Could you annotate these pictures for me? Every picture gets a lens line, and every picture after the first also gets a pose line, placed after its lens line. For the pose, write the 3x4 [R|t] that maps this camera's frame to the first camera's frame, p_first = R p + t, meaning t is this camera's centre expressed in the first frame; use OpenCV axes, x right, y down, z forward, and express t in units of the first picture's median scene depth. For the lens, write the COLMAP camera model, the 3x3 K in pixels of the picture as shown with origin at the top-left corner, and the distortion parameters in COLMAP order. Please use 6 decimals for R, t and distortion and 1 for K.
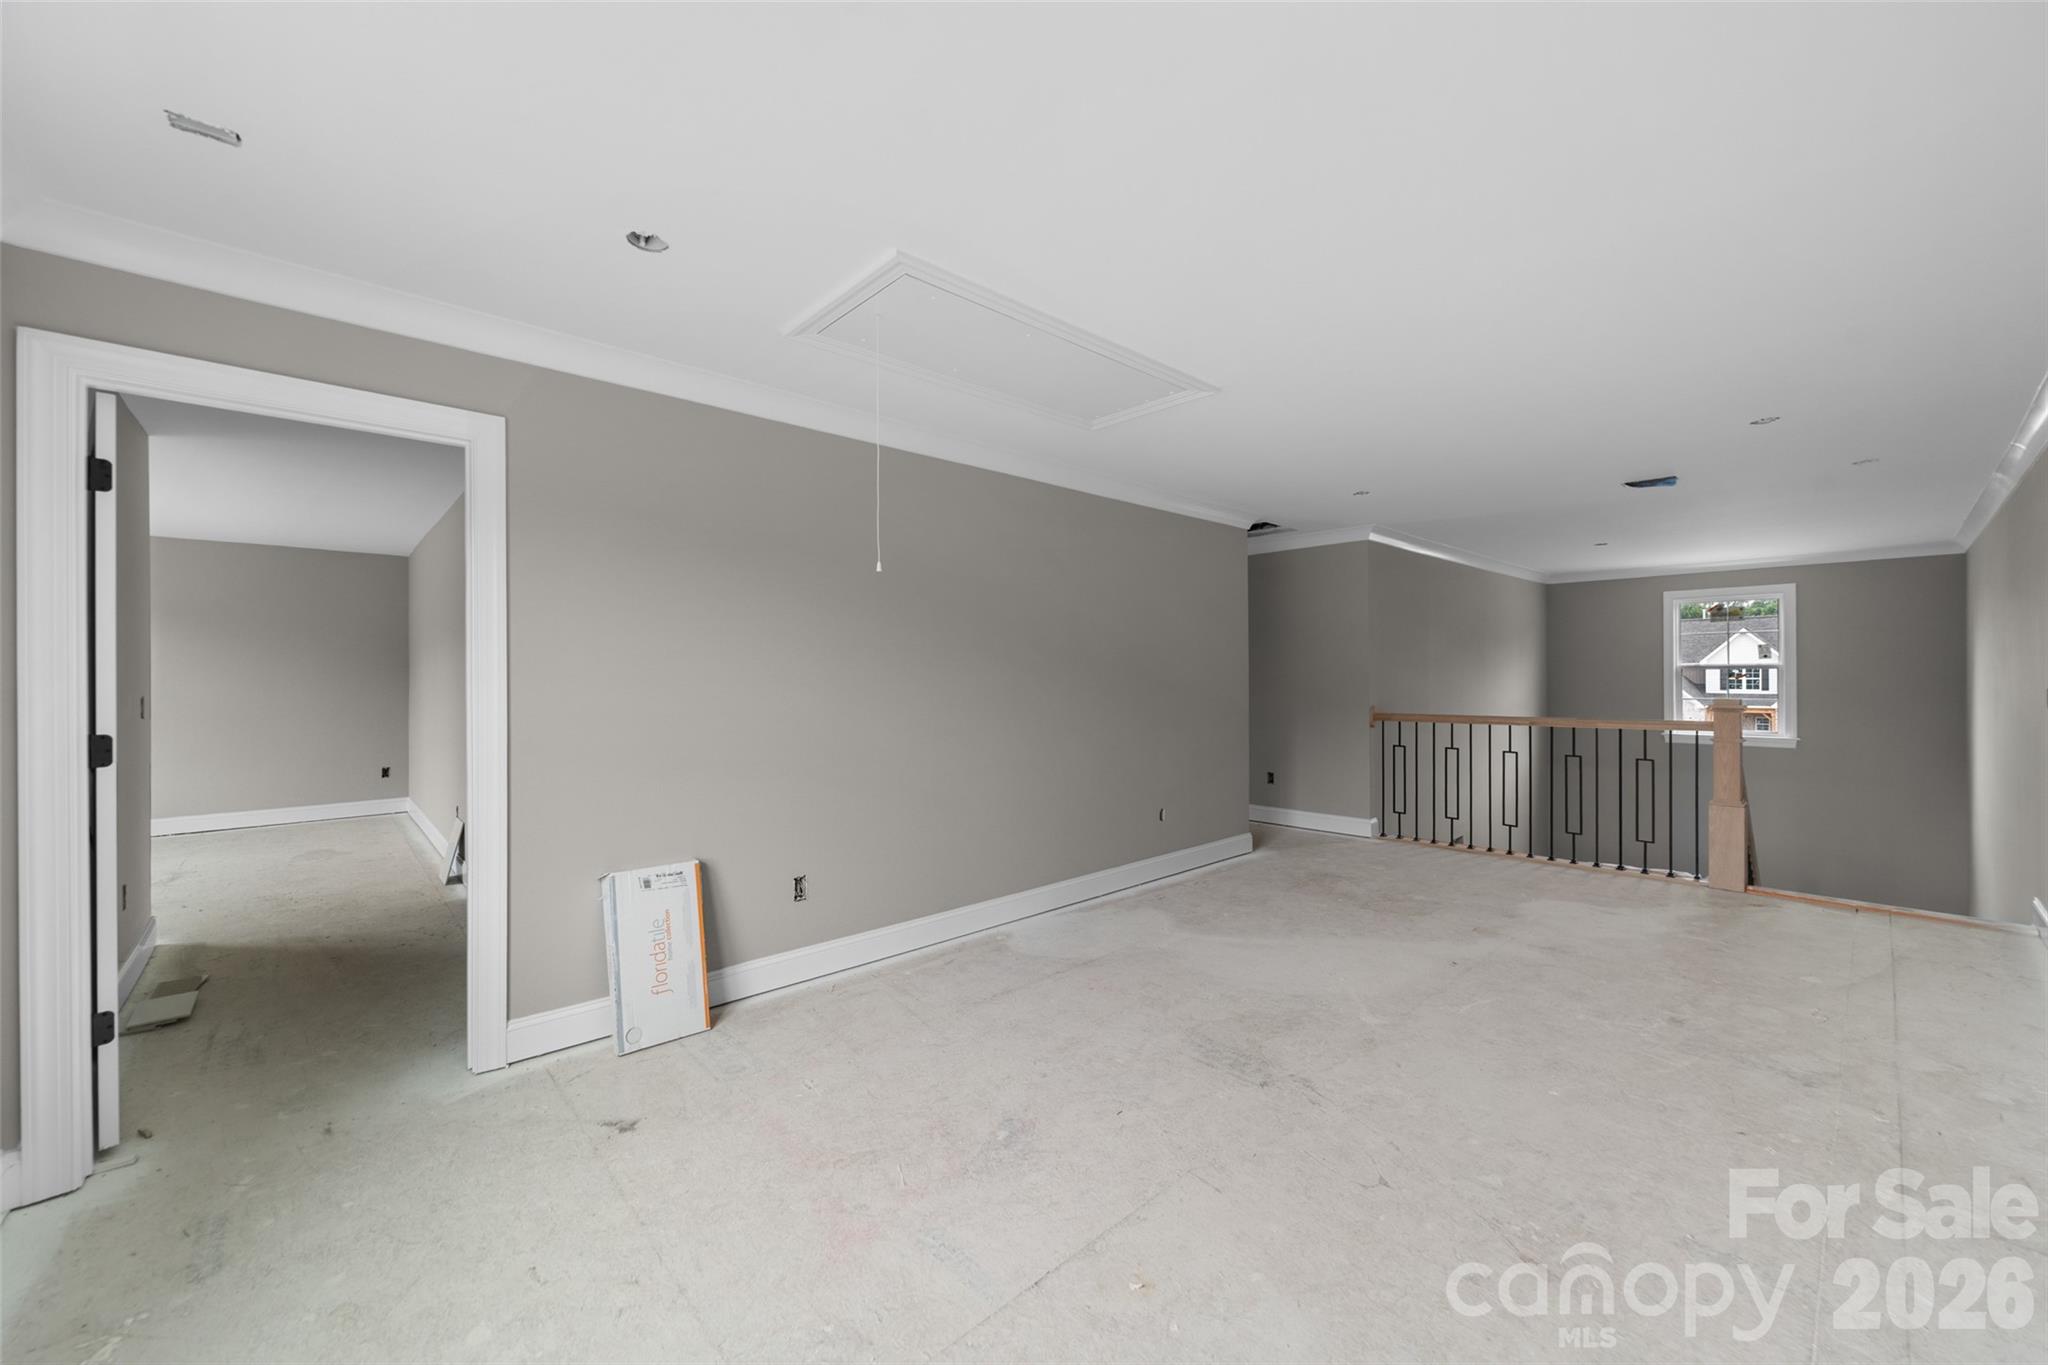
lens RADIAL K [[785.2, 0, 1038.7], [0, 785.2, 670.8], [0, 0, 1]] dist [0.000130, 0.000142]
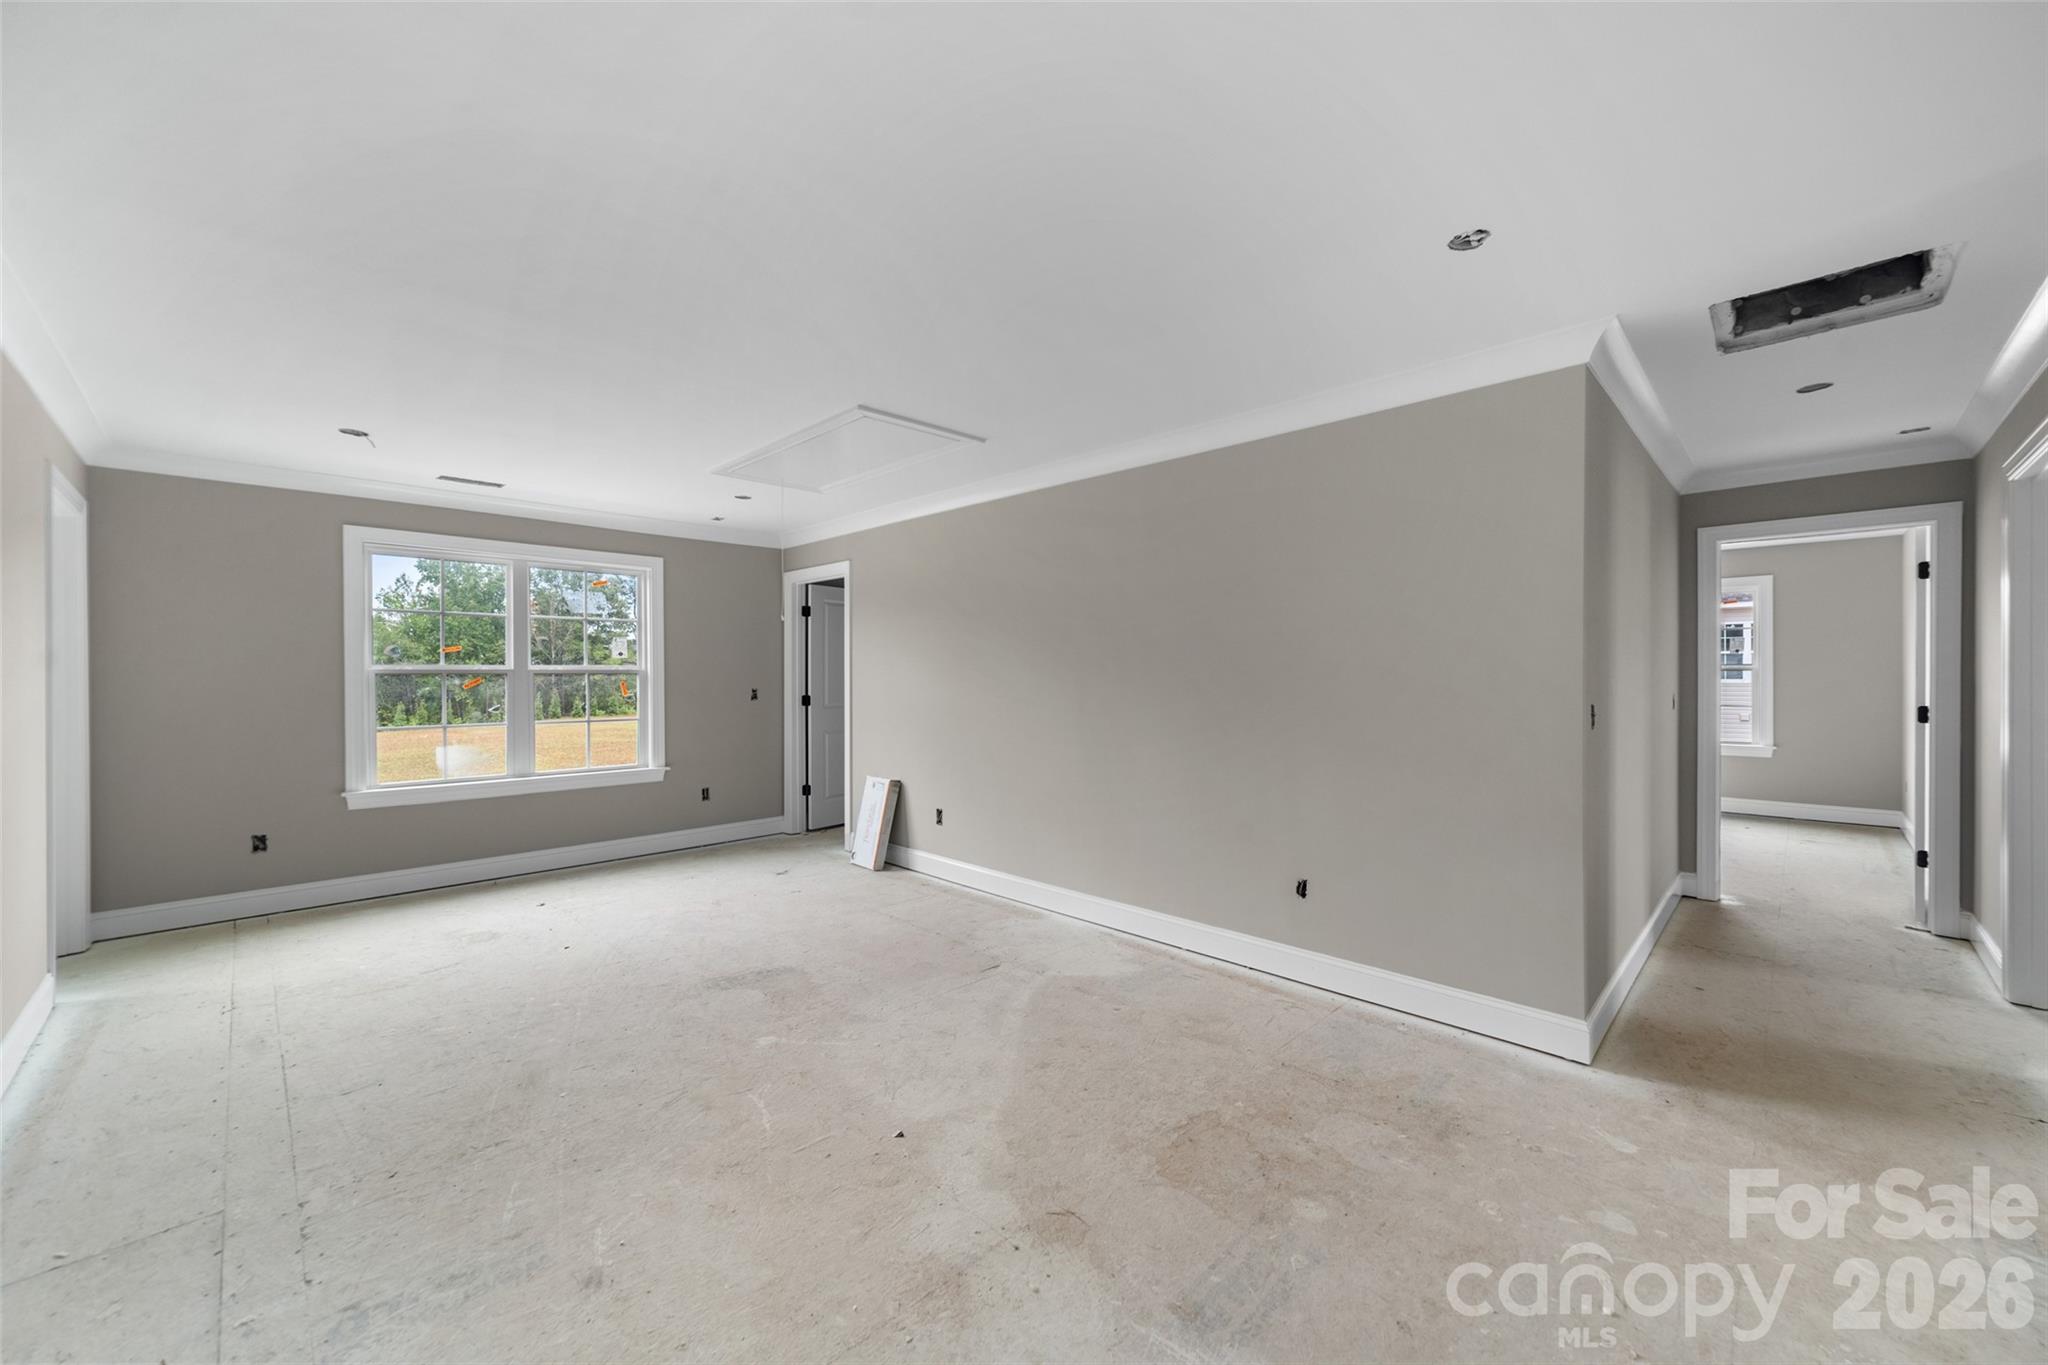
lens RADIAL K [[778.1, 0, 1043.2], [0, 778.1, 685.3], [0, 0, 1]] dist [-0.000438, 0.000353]
pose [[0.038041, 0.010665, -0.999219, 1.214362], [0.001344, 0.999942, 0.010724, 0.004562], [0.999275, -0.001751, 0.038024, 1.144818]]
